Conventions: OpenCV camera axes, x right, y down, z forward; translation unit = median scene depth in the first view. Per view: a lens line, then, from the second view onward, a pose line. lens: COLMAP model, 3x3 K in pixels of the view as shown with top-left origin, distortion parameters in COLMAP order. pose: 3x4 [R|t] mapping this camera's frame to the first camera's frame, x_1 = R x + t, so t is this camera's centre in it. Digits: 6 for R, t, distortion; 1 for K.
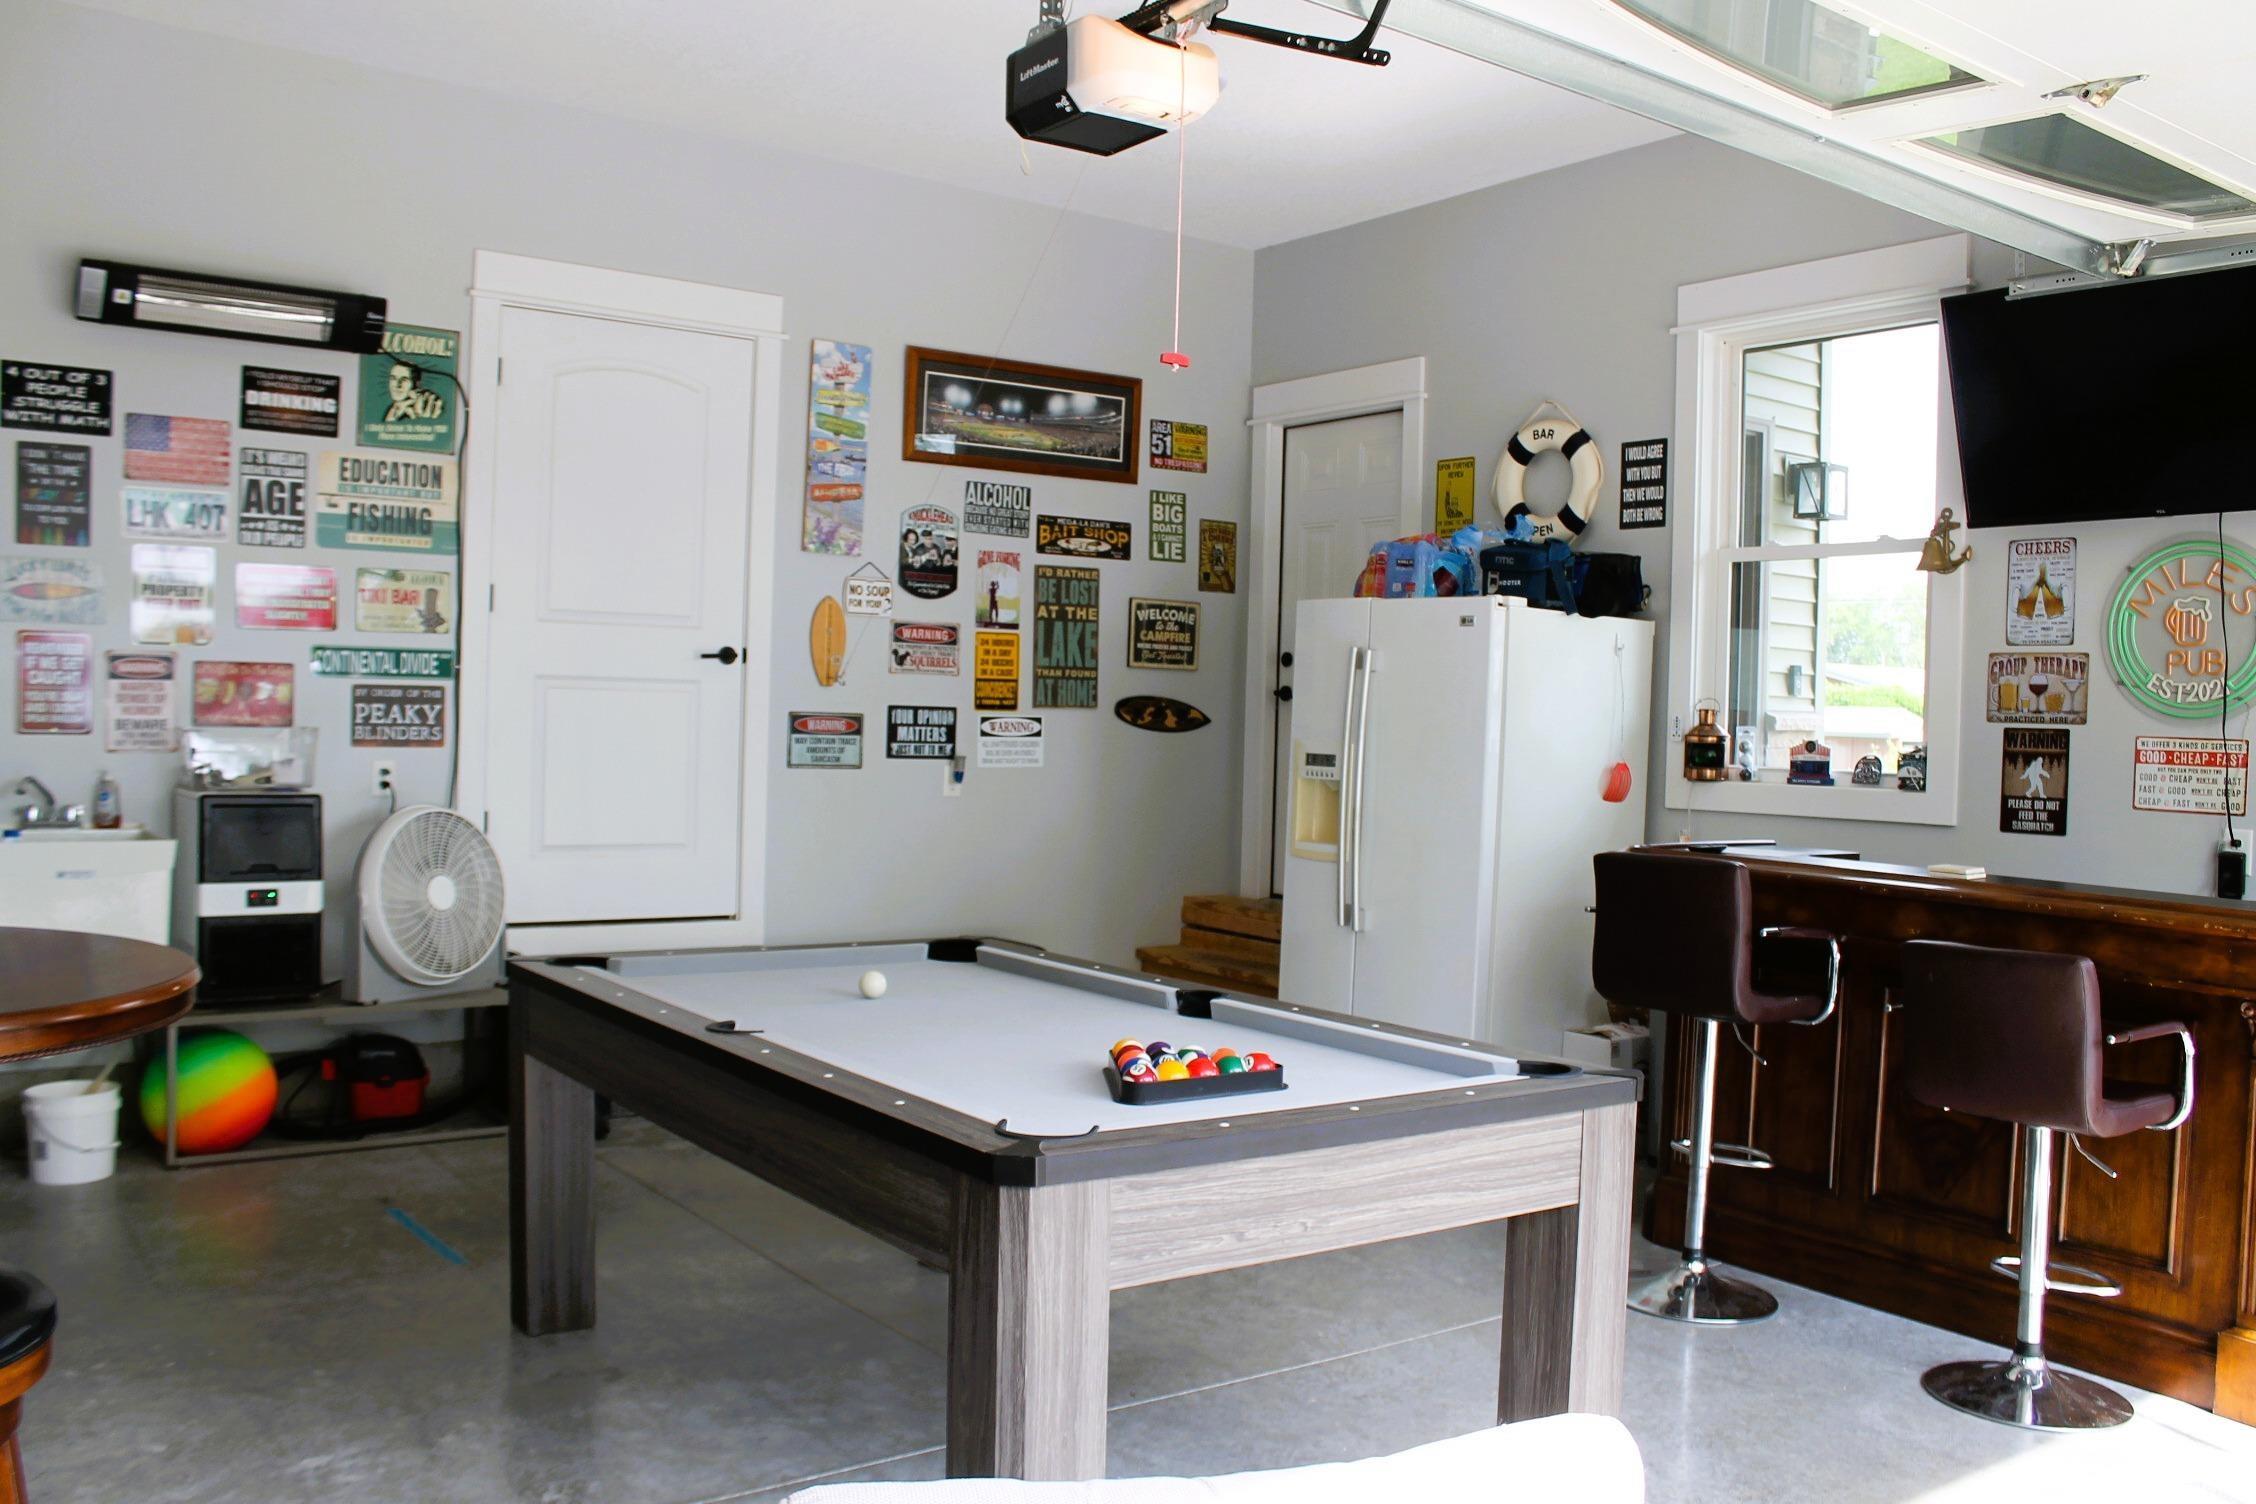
lens RADIAL K [[1923.7, 0, 1128.0], [0, 1923.7, 752.0], [0, 0, 1]] dist [-0.192324, 0.192214]
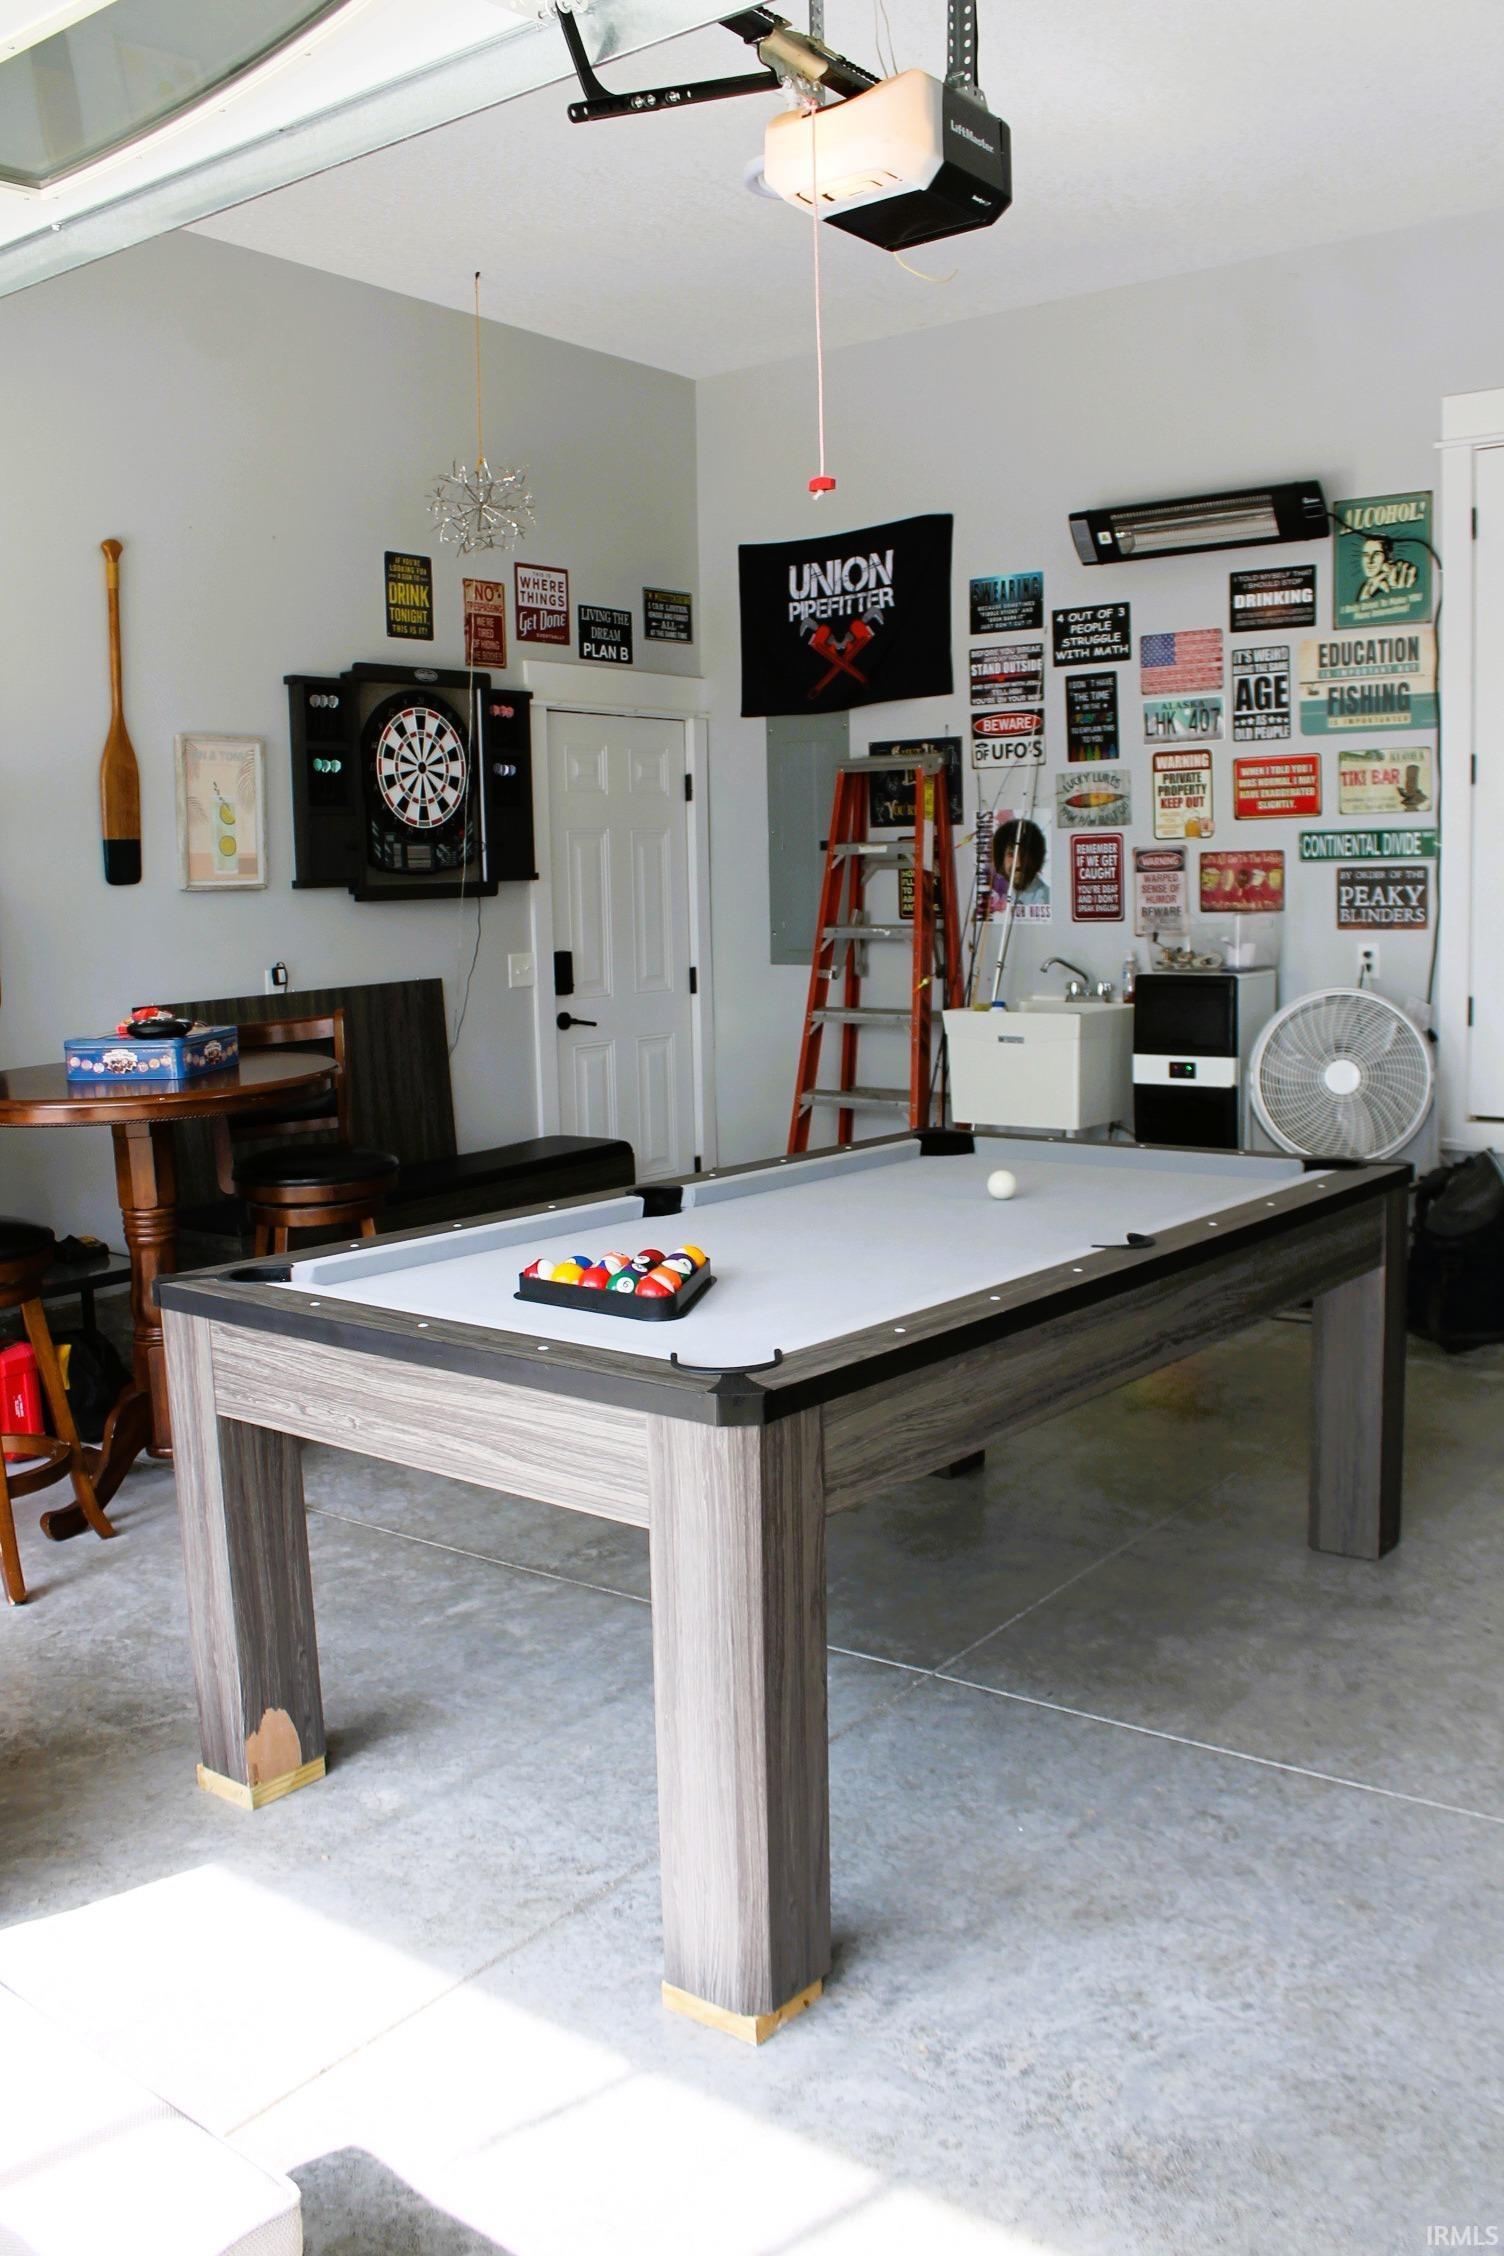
lens RADIAL K [[1923.7, 0, 752.0], [0, 1923.7, 1128.0], [0, 0, 1]] dist [-0.192324, 0.192214]
pose [[0.269502, 0.089617, -0.958821, 0.502077], [0.016580, 0.995081, 0.097666, -0.001114], [0.962857, -0.042218, 0.266691, 0.425466]]
